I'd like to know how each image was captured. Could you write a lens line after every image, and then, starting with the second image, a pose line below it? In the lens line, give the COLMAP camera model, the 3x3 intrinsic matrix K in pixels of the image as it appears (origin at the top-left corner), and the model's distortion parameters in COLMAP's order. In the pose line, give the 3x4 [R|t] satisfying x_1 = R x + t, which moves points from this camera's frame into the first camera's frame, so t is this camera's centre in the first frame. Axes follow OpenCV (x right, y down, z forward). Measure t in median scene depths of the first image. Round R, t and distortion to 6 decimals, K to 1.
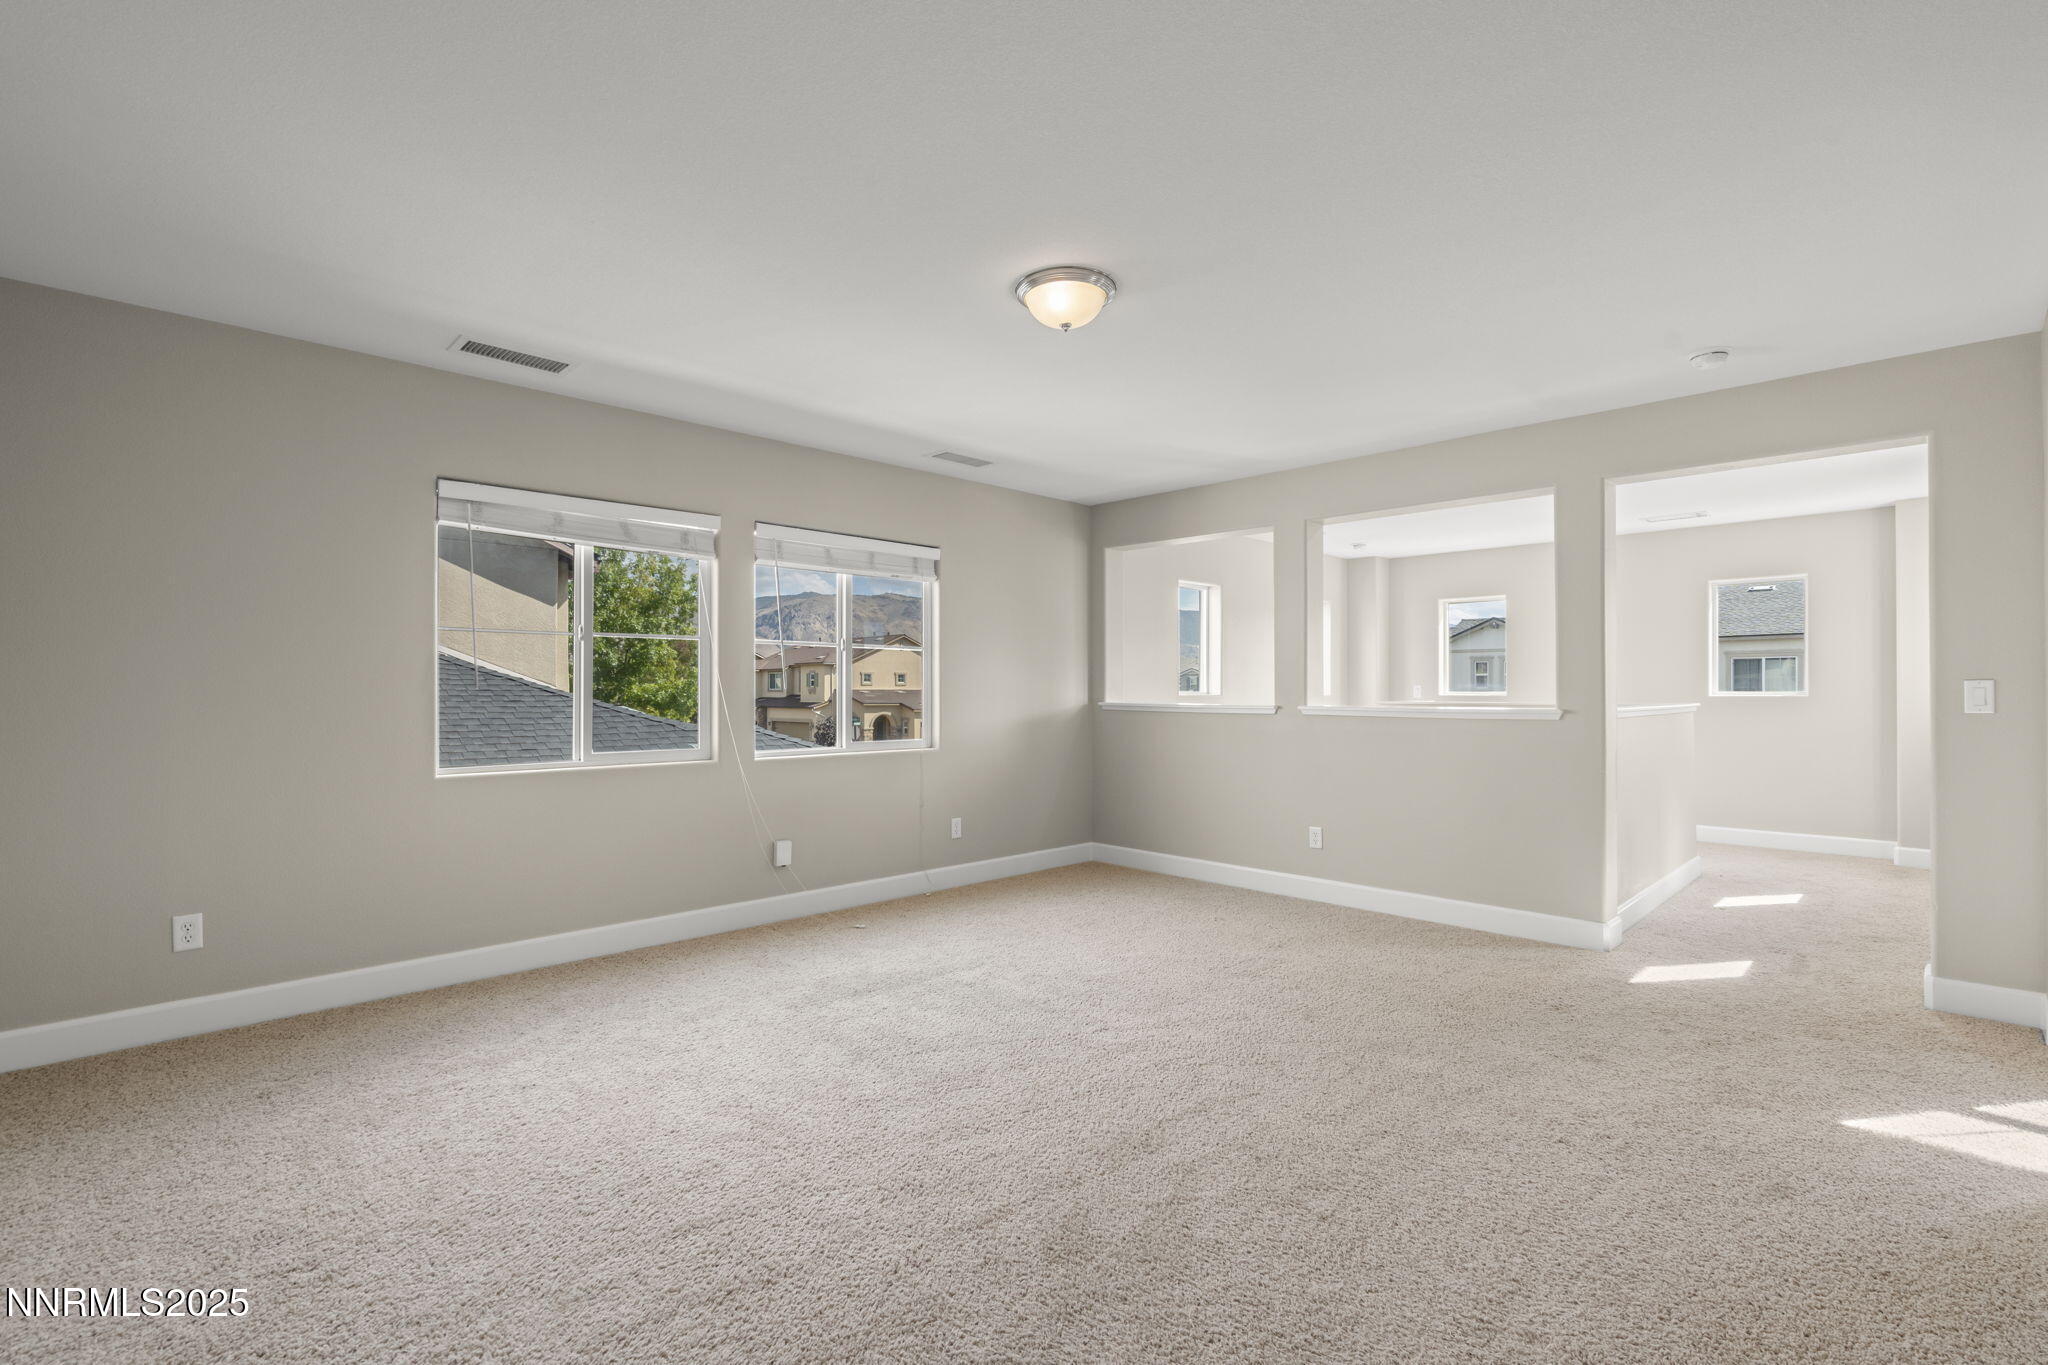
lens RADIAL K [[926.2, 0, 1002.1], [0, 926.2, 680.9], [0, 0, 1]] dist [-0.001828, -0.000172]
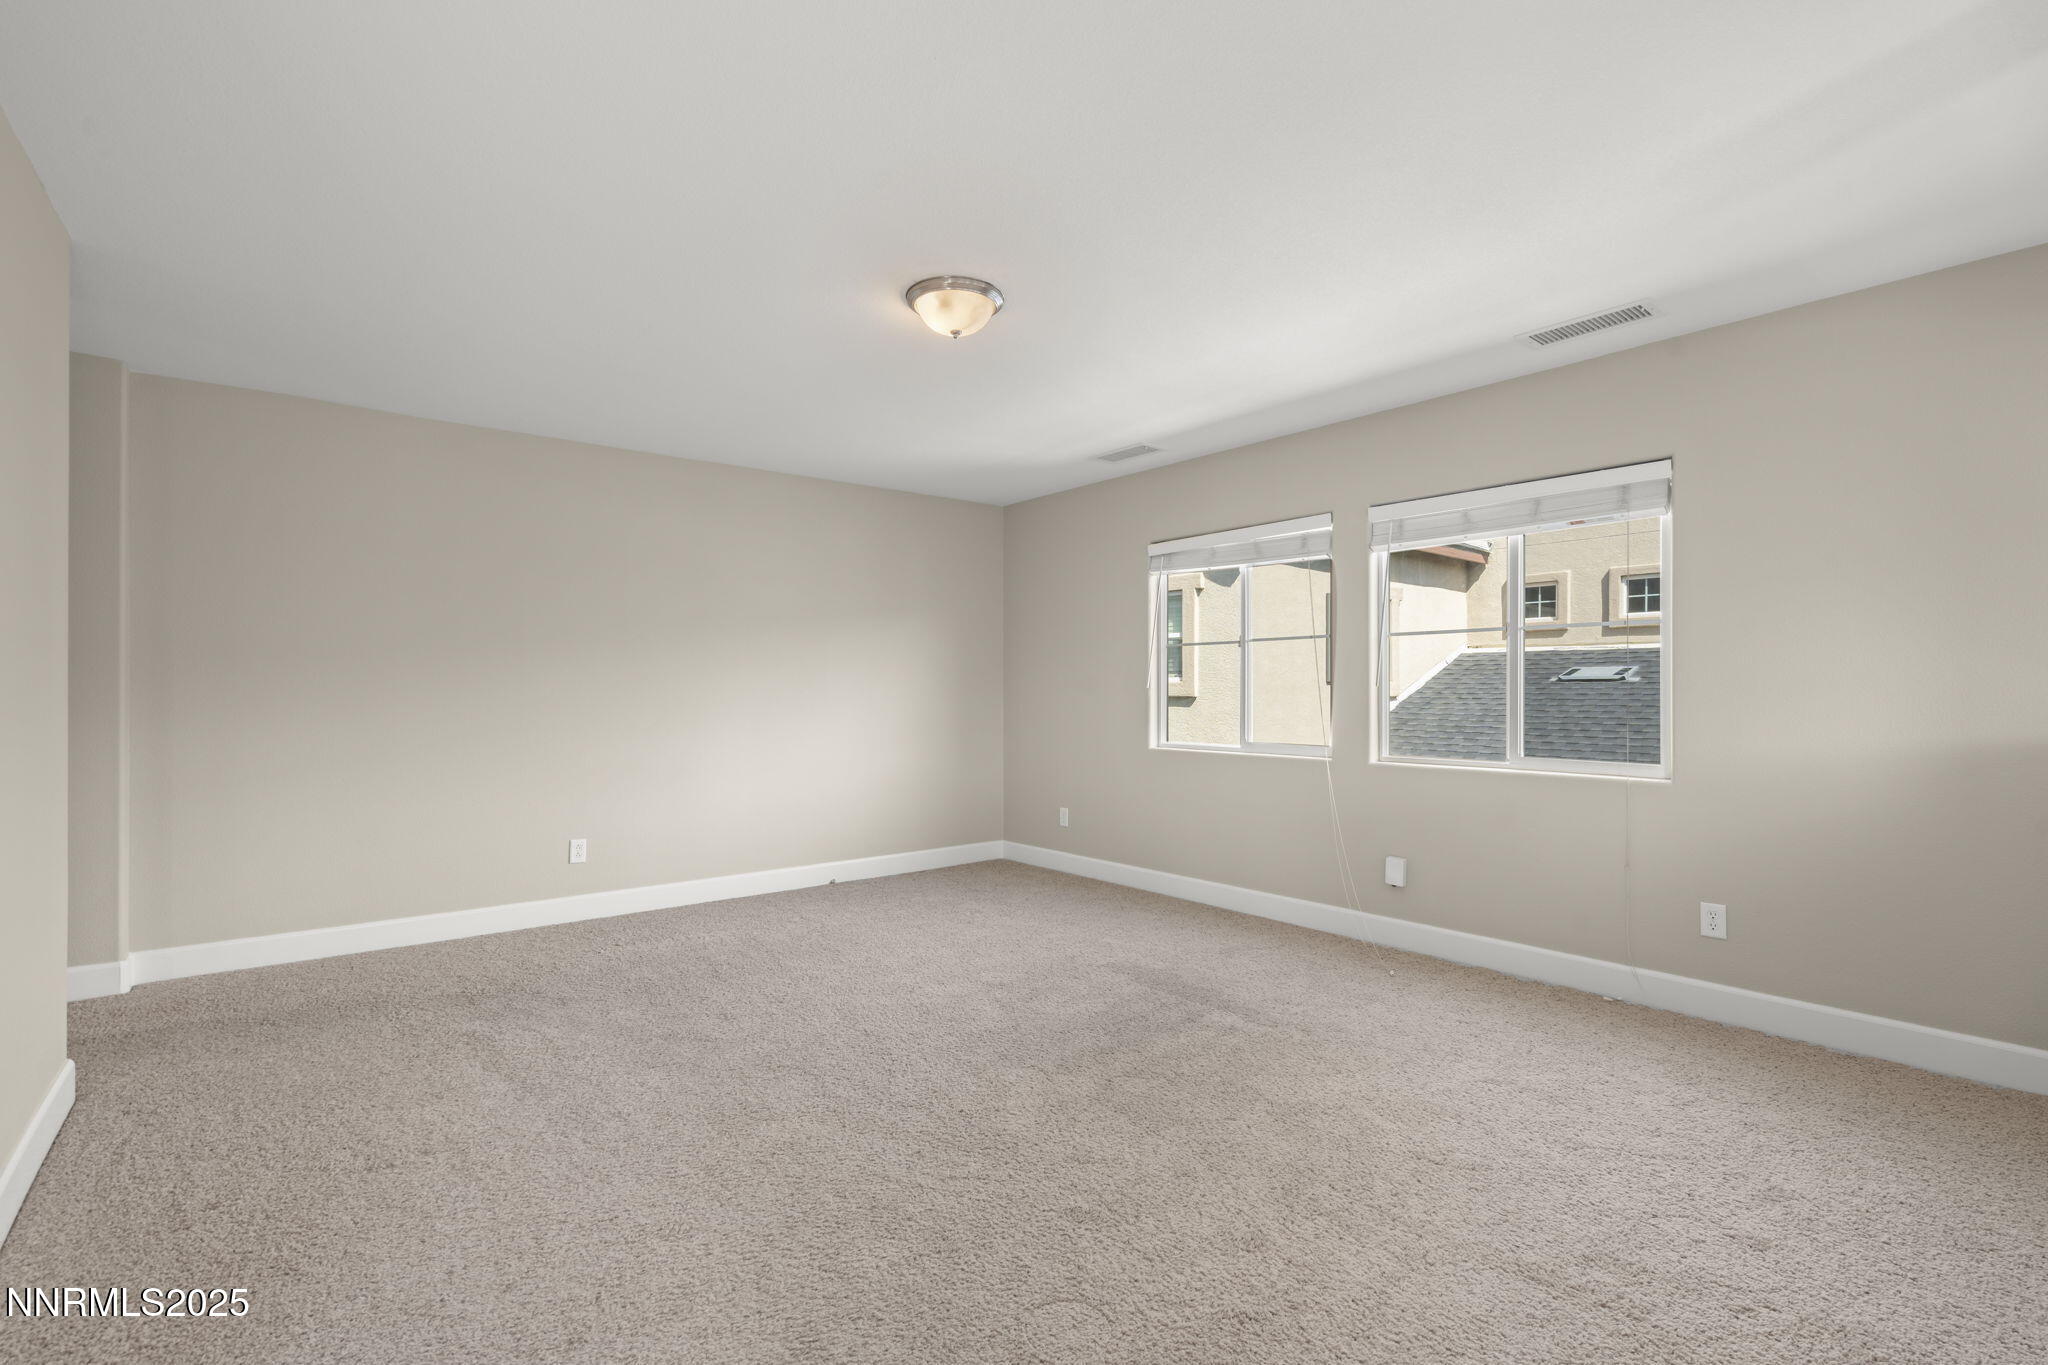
lens RADIAL K [[926.2, 0, 1002.1], [0, 926.2, 680.9], [0, 0, 1]] dist [-0.001828, -0.000172]
pose [[-0.048712, -0.007119, -0.998787, 0.571569], [-0.000809, 0.999975, -0.007088, 0.010498], [0.998813, 0.000462, -0.048717, 0.581936]]
